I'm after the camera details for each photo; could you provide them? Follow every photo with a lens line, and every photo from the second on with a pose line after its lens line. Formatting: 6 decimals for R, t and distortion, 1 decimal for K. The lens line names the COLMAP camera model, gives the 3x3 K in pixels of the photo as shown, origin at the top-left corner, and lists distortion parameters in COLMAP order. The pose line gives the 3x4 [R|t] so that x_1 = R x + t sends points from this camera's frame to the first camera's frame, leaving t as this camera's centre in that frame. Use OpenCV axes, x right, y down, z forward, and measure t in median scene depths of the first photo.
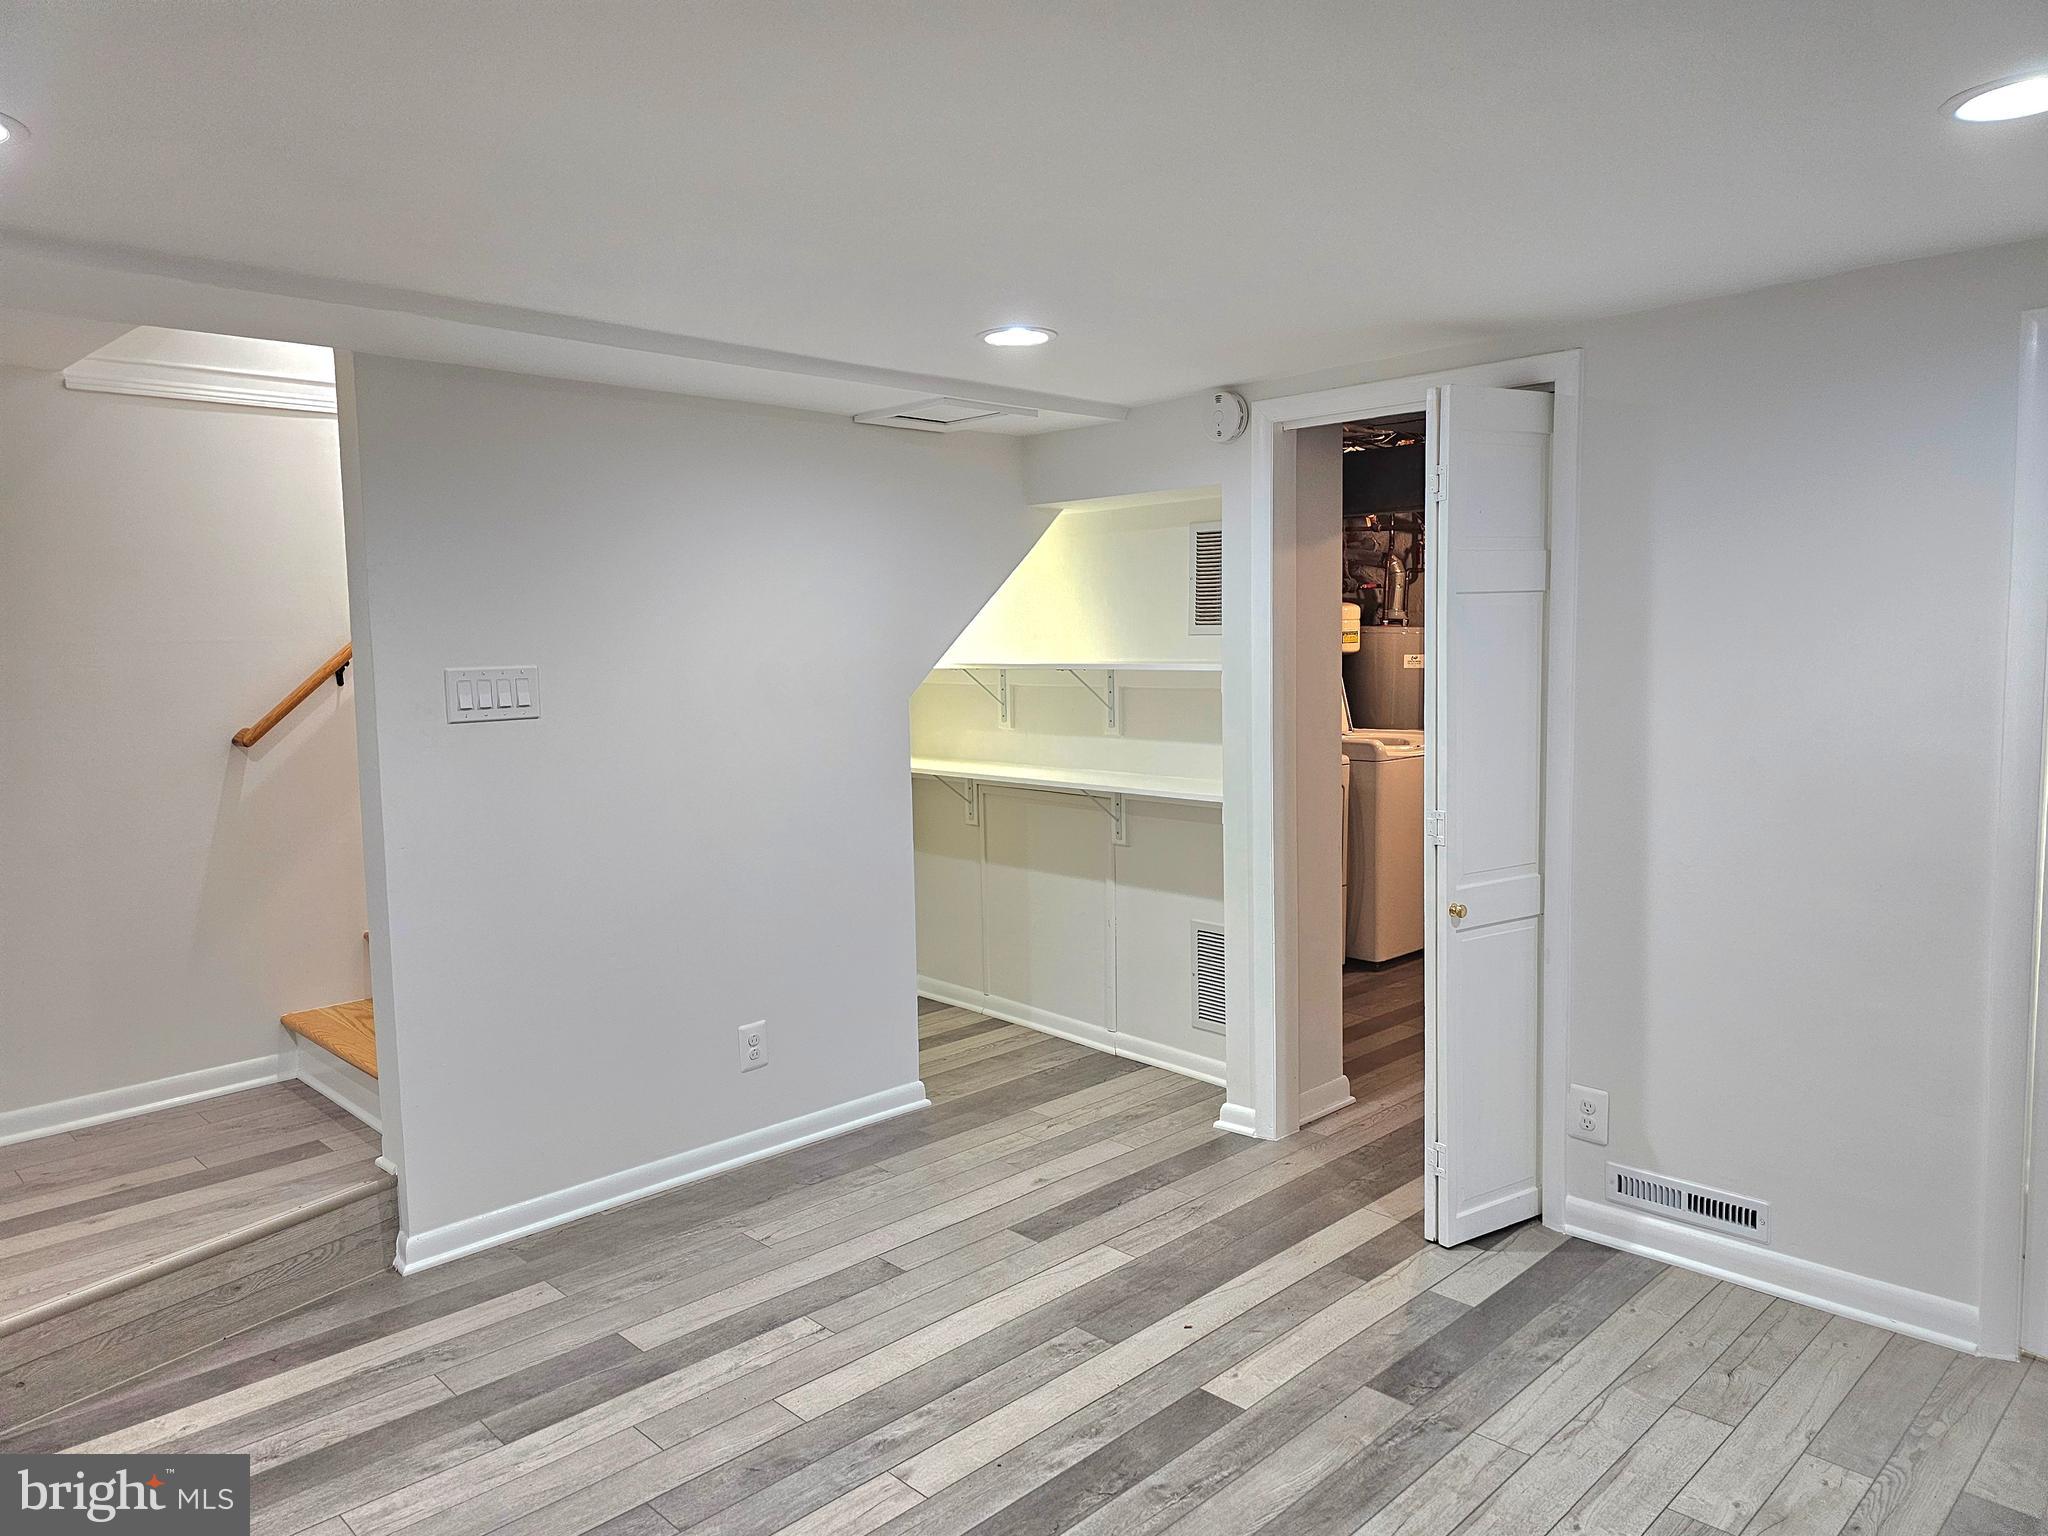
lens RADIAL K [[1384.3, 0, 1010.2], [0, 1384.3, 745.3], [0, 0, 1]] dist [0.043621, -0.029079]
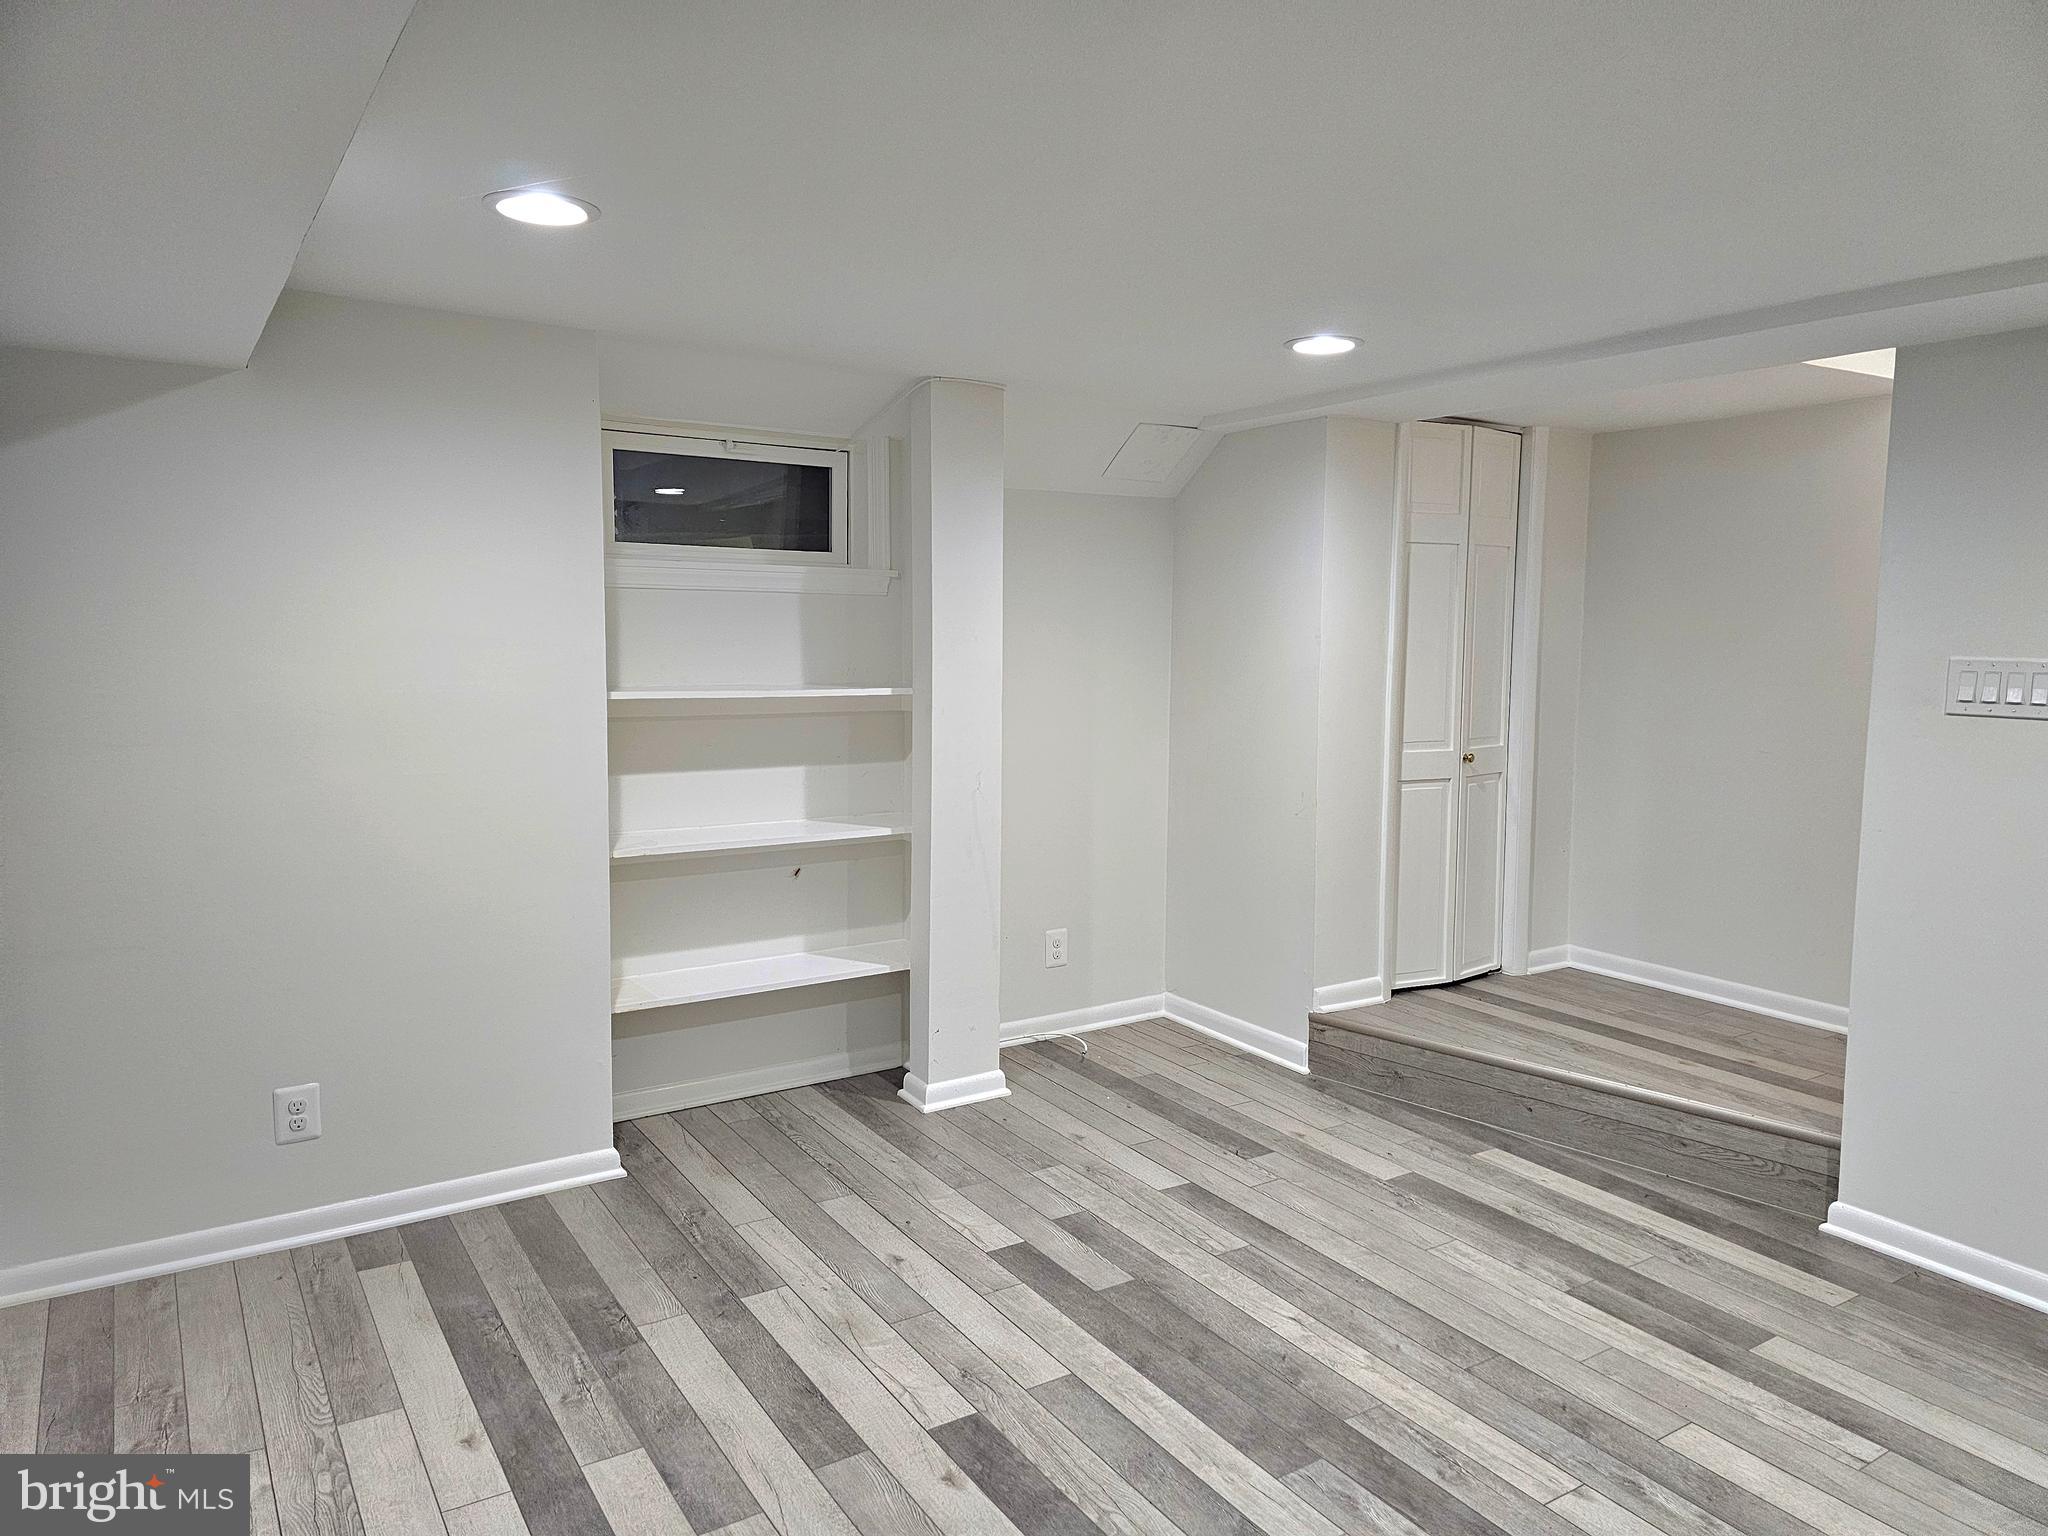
lens RADIAL K [[1384.3, 0, 1016.2], [0, 1384.3, 766.7], [0, 0, 1]] dist [0.043621, -0.029079]
pose [[-0.203015, 0.114085, -0.972507, 0.701906], [-0.089928, 0.986819, 0.134537, -0.055220], [0.975037, 0.114769, -0.190079, 0.588624]]
